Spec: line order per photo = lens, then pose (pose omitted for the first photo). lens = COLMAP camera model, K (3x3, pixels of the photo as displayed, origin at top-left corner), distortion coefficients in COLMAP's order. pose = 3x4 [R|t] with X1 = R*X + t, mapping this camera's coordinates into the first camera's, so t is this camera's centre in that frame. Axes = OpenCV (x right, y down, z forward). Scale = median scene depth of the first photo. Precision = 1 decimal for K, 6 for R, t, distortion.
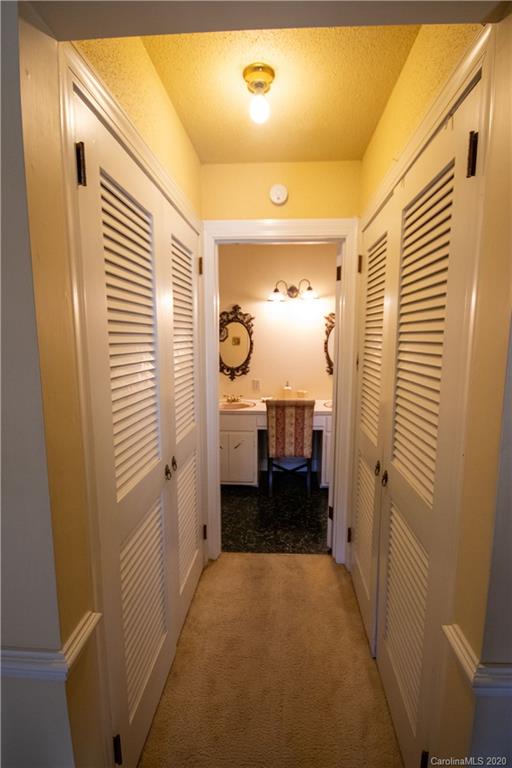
lens RADIAL K [[353.4, 0, 256.0], [0, 353.4, 384.0], [0, 0, 1]] dist [-0.002442, -0.001402]
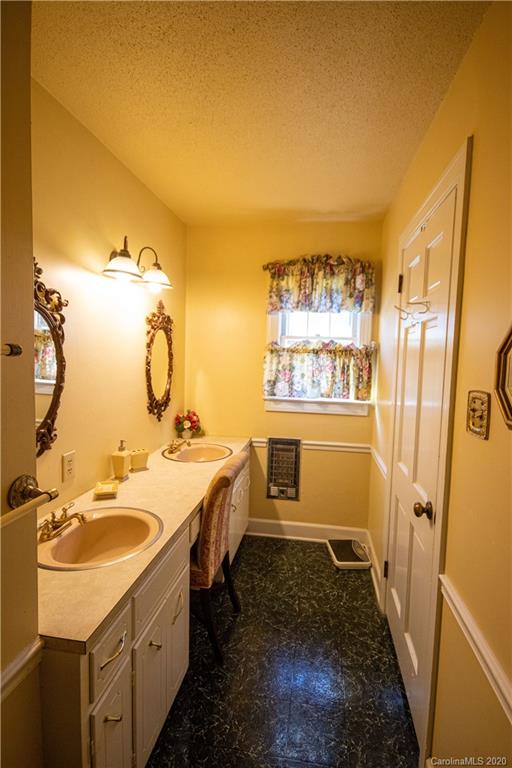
lens RADIAL K [[388.2, 0, 256.0], [0, 388.2, 384.0], [0, 0, 1]] dist [-0.002193, -0.000402]
pose [[0.070566, -0.074236, 0.994741, -0.434394], [0.111152, 0.991602, 0.066117, -0.101533], [-0.991295, 0.105902, 0.078225, 0.761269]]
